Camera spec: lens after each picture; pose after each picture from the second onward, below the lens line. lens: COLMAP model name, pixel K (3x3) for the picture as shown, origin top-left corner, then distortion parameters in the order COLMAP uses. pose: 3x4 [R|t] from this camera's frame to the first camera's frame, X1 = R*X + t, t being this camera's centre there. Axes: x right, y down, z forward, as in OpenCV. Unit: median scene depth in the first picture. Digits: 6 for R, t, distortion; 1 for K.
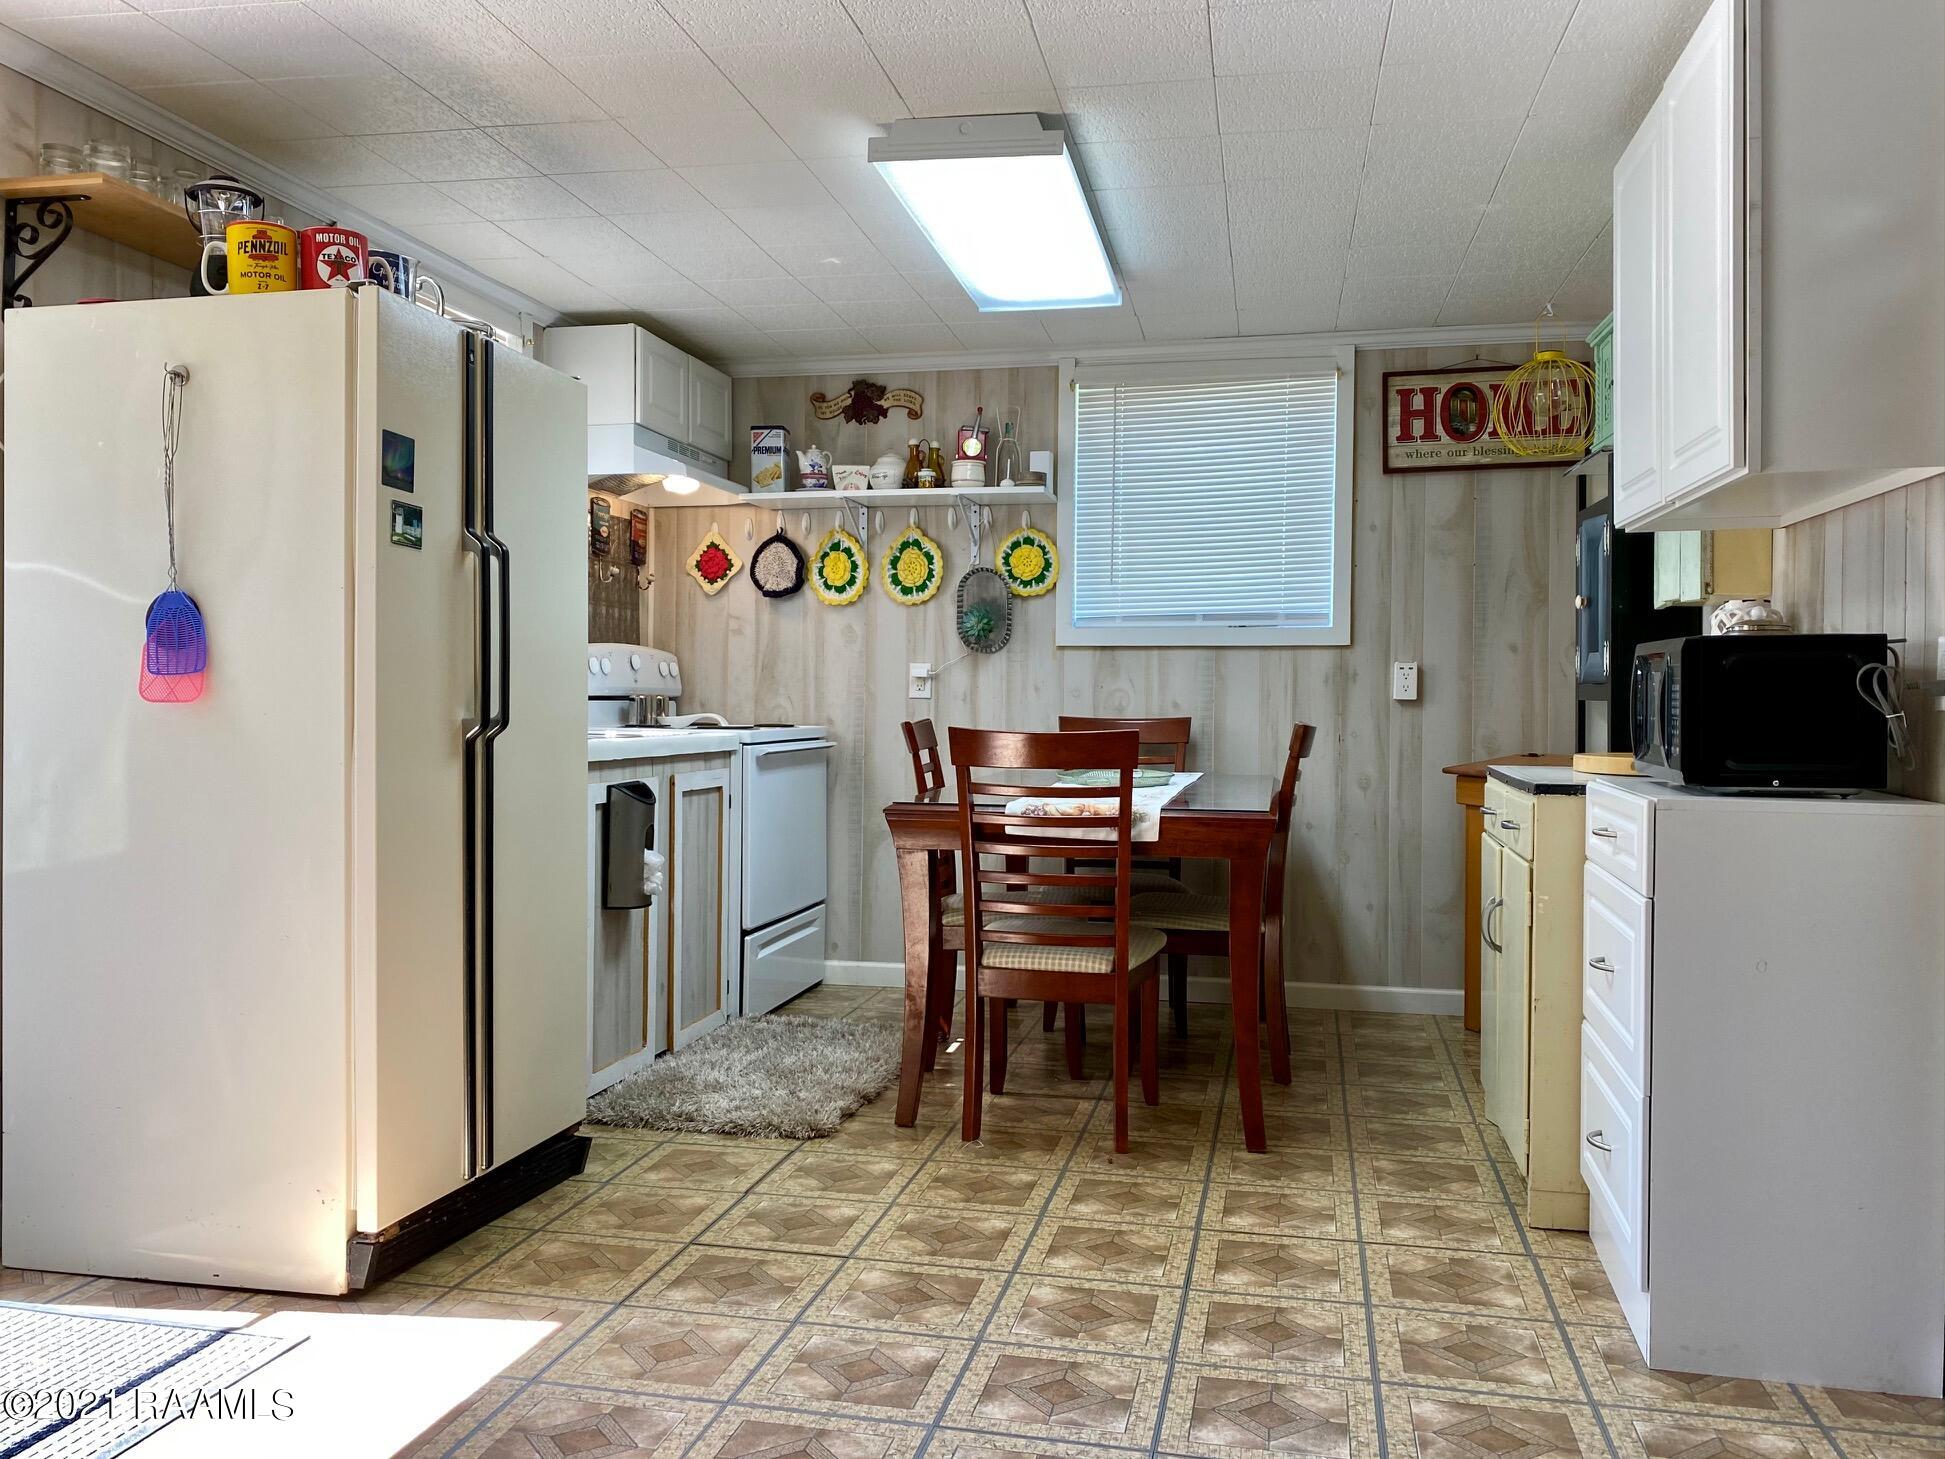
lens RADIAL K [[1479.1, 0, 972.5], [0, 1479.1, 729.5], [0, 0, 1]] dist [0.056326, -0.041168]
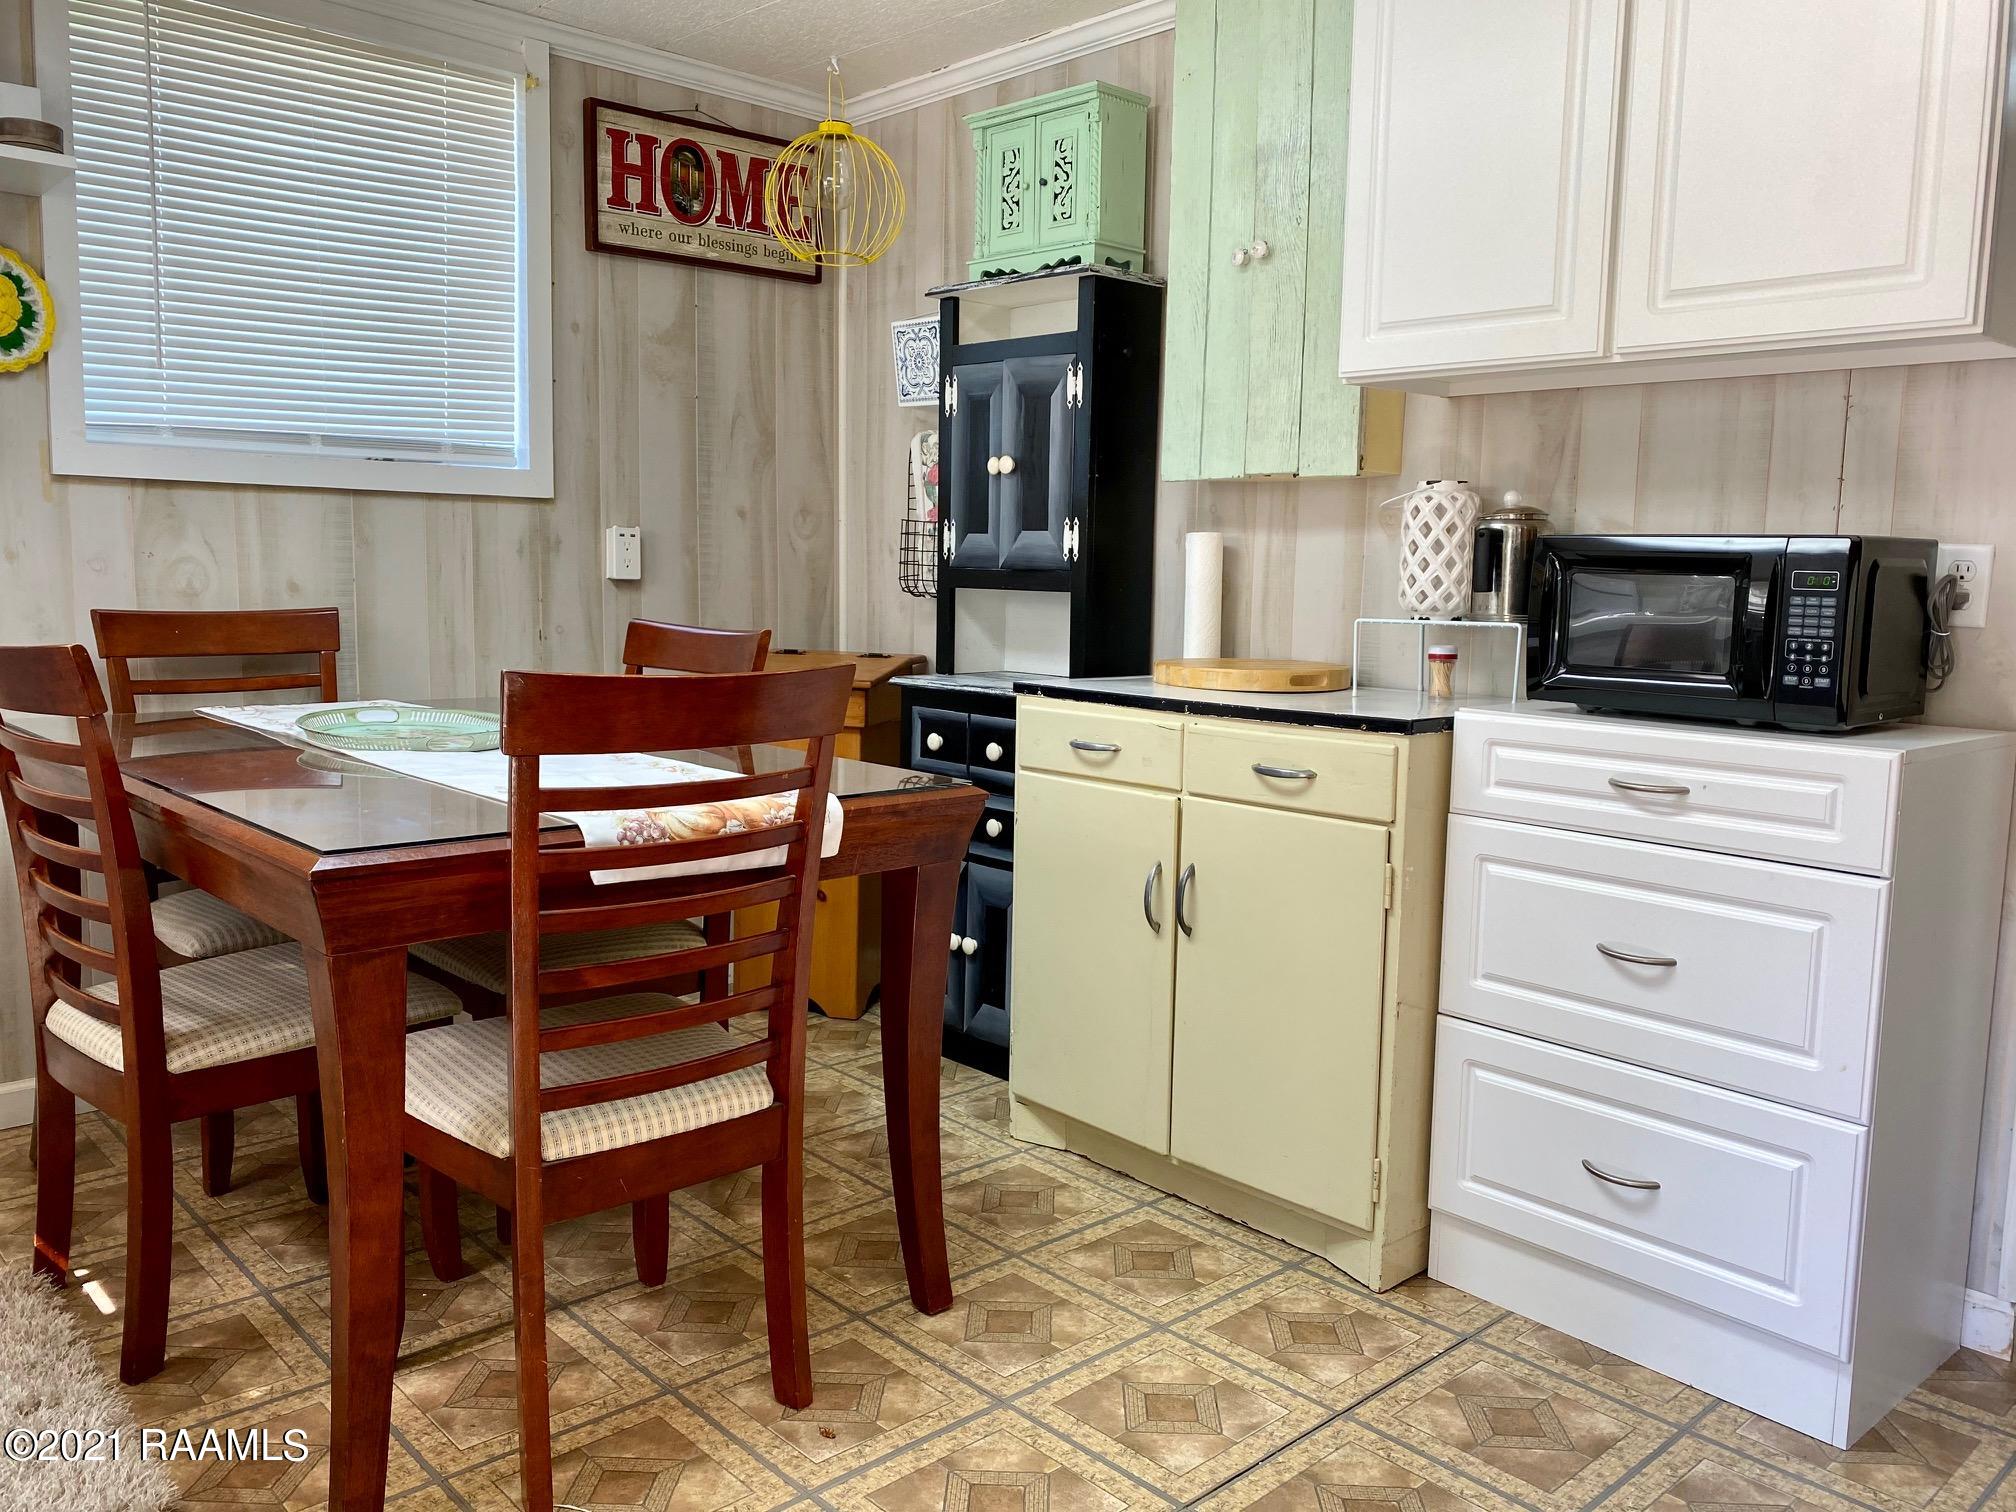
lens RADIAL K [[1532.2, 0, 1008.0], [0, 1532.2, 756.0], [0, 0, 1]] dist [0.009835, -0.002312]
pose [[0.584100, -0.093889, 0.806233, -0.207757], [-0.000216, 0.993269, 0.115826, -0.021146], [-0.811681, -0.067828, 0.580149, 0.415800]]
